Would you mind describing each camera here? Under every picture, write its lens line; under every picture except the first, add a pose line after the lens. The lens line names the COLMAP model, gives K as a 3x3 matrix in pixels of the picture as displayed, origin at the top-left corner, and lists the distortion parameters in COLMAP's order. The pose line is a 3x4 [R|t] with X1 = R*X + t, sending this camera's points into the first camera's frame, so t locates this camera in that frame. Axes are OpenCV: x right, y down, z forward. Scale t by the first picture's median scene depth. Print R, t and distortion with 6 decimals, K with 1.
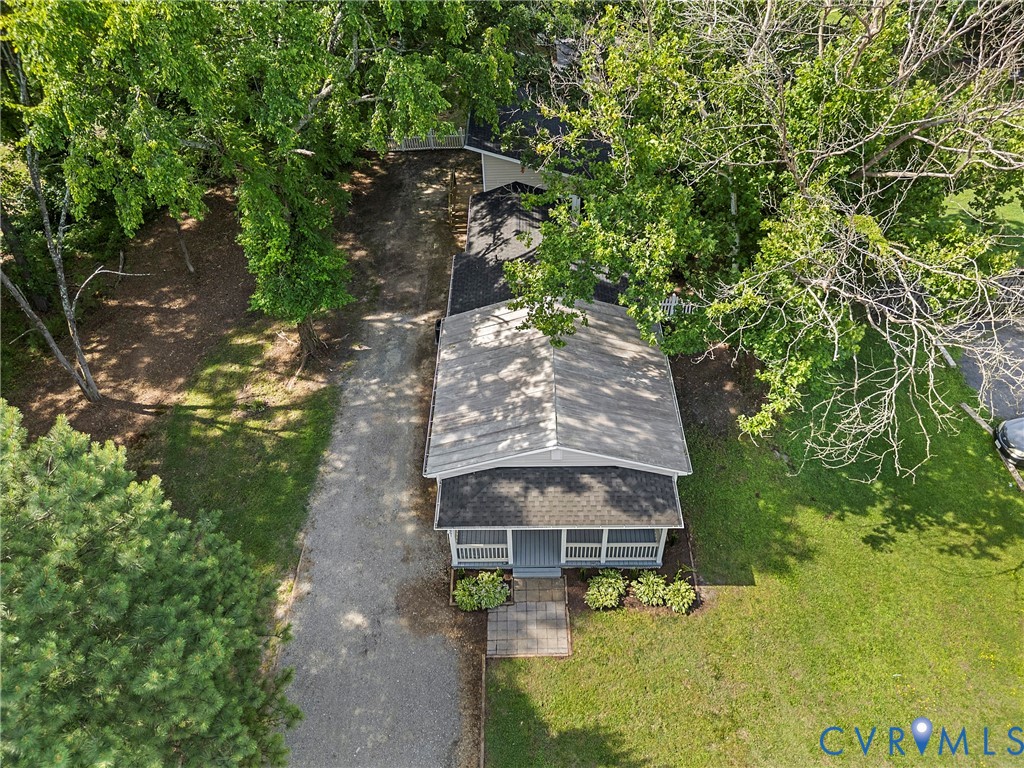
lens RADIAL K [[722.5, 0, 520.4], [0, 722.5, 402.4], [0, 0, 1]] dist [0.038984, -0.026088]
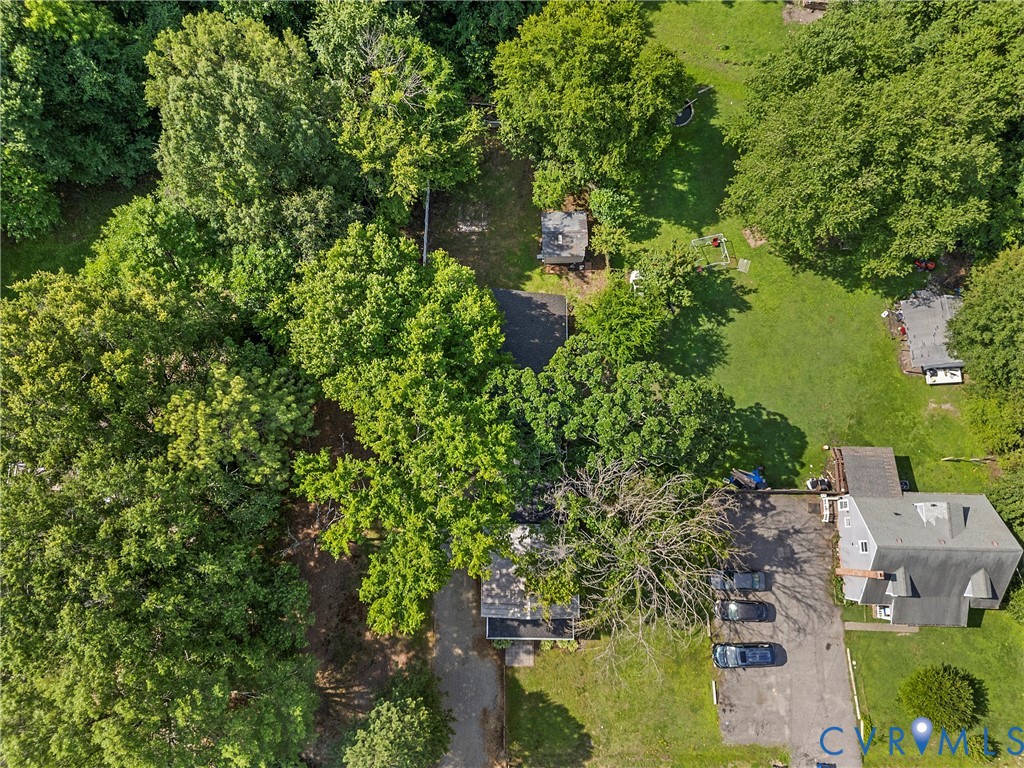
lens RADIAL K [[722.5, 0, 518.1], [0, 722.5, 384.4], [0, 0, 1]] dist [0.038984, -0.026088]
pose [[0.999951, 0.002612, 0.009597, -0.022964], [-0.007525, 0.829649, 0.558234, -2.112978], [-0.006504, -0.558279, 0.829628, -0.764049]]
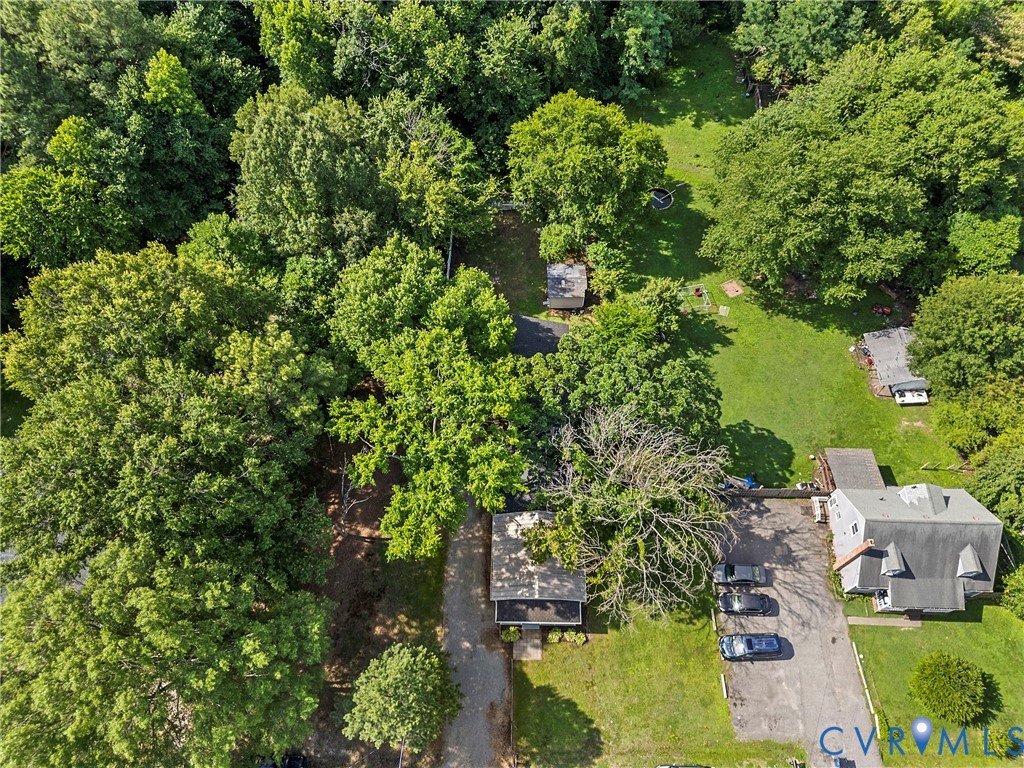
lens RADIAL K [[722.5, 0, 518.2], [0, 722.5, 388.4], [0, 0, 1]] dist [0.038984, -0.026088]
pose [[0.999887, 0.012974, 0.007573, -0.057632], [-0.014630, 0.955444, 0.294810, -1.479346], [-0.003411, -0.294887, 0.955526, -1.406438]]
